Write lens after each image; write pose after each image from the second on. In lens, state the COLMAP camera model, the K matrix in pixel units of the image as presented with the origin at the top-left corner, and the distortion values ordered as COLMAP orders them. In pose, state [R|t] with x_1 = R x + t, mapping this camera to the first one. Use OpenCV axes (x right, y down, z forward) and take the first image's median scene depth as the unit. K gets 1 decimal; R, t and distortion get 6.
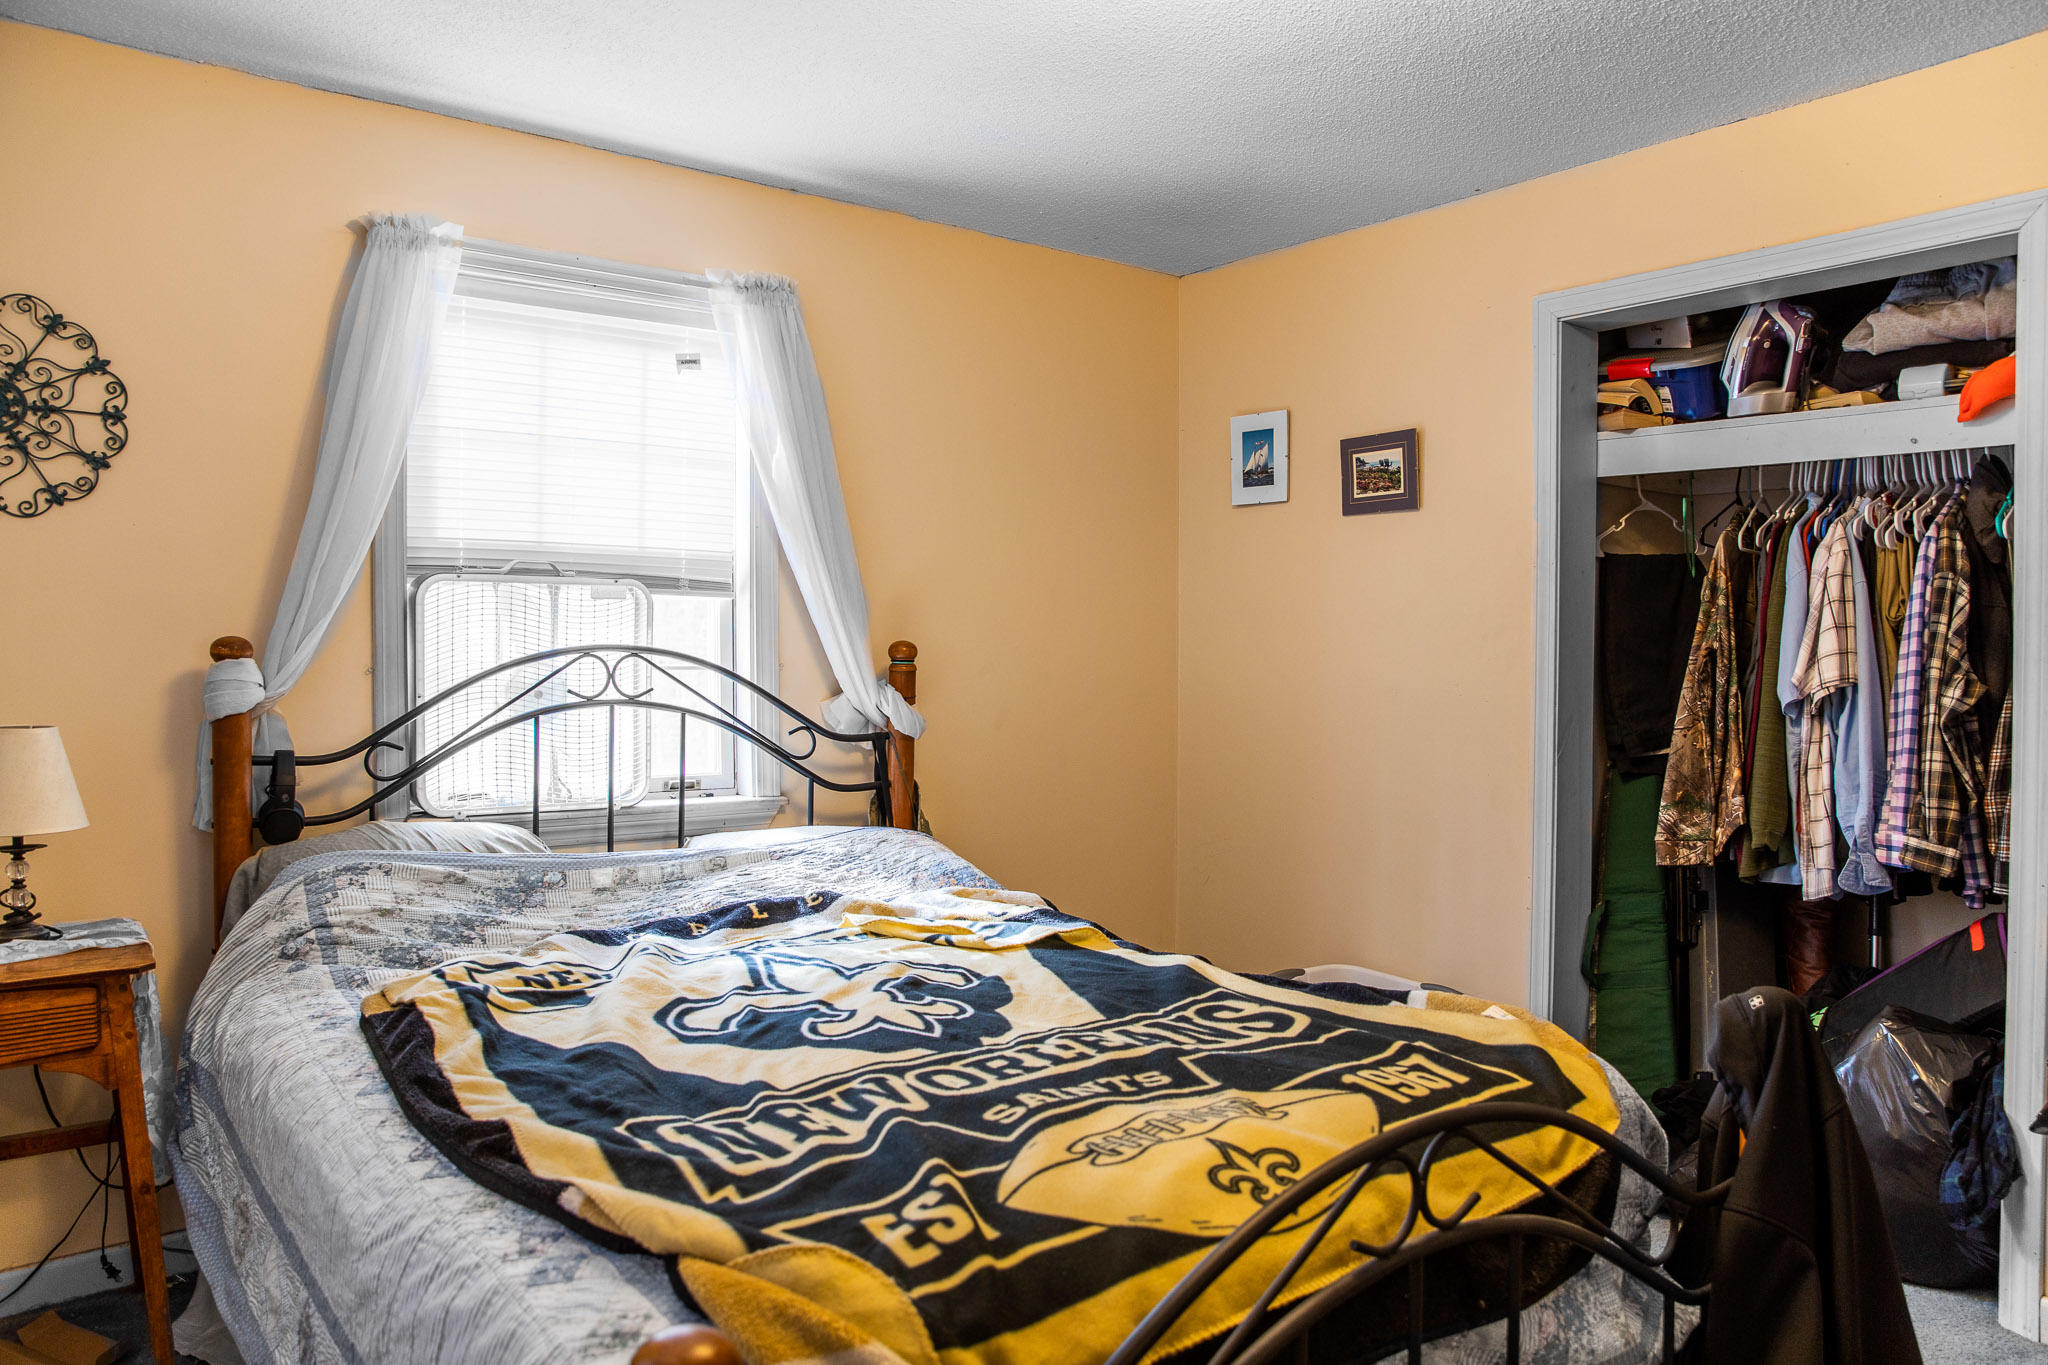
lens RADIAL K [[1446.2, 0, 1024.0], [0, 1446.2, 682.5], [0, 0, 1]] dist [0.005016, 0.002570]
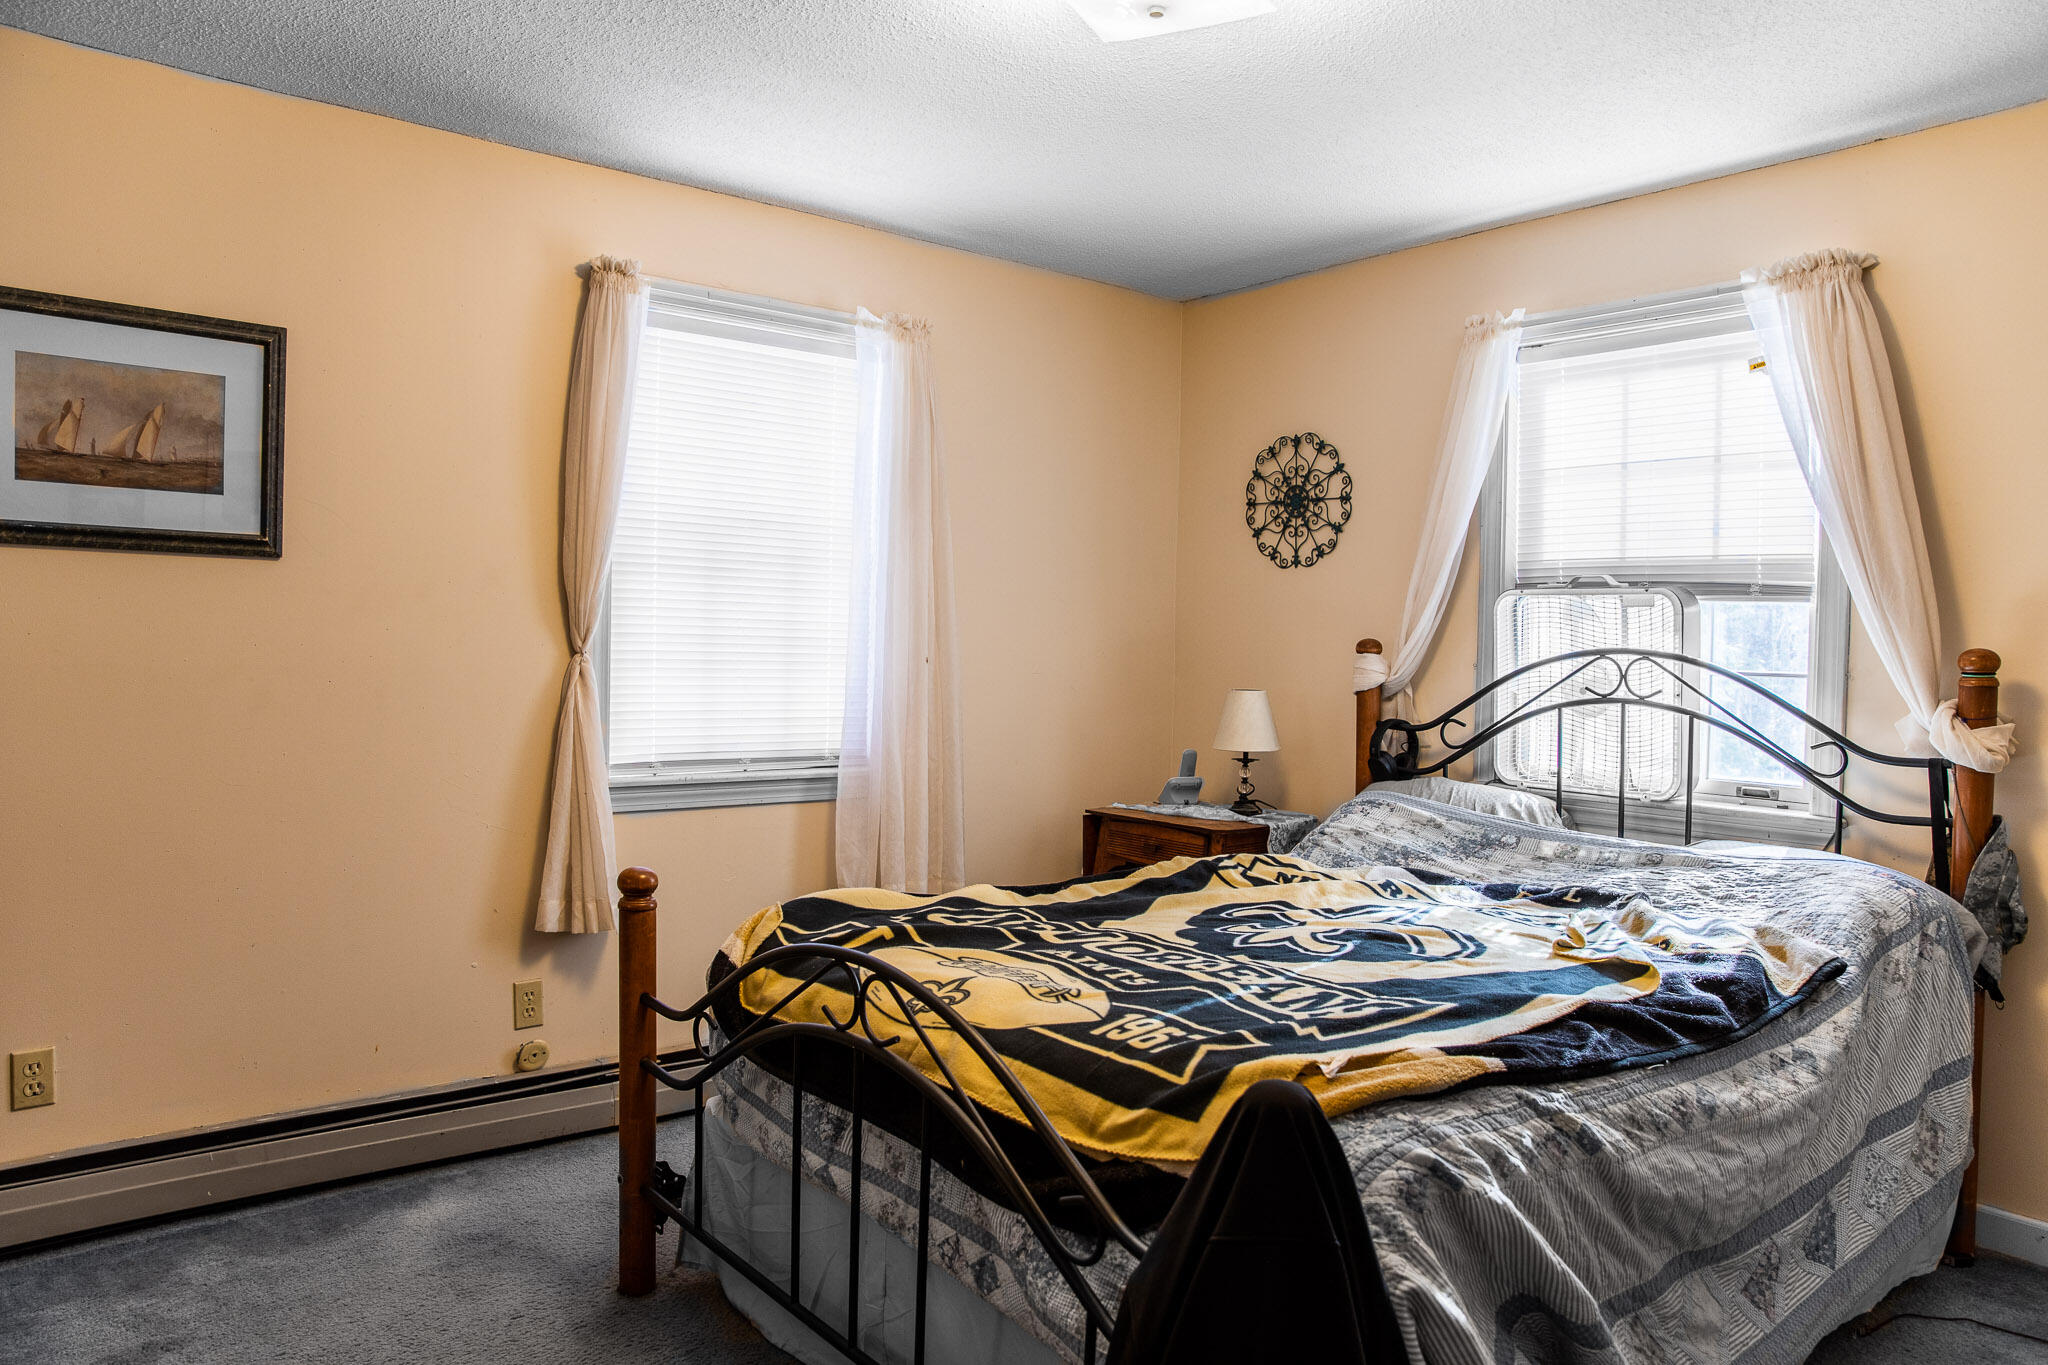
lens RADIAL K [[1423.4, 0, 1024.0], [0, 1423.4, 682.5], [0, 0, 1]] dist [-0.003336, -0.000667]
pose [[0.069202, 0.026329, -0.997255, 0.822155], [-0.049605, 0.998506, 0.022920, -0.002572], [0.996369, 0.047883, 0.070405, 0.512210]]
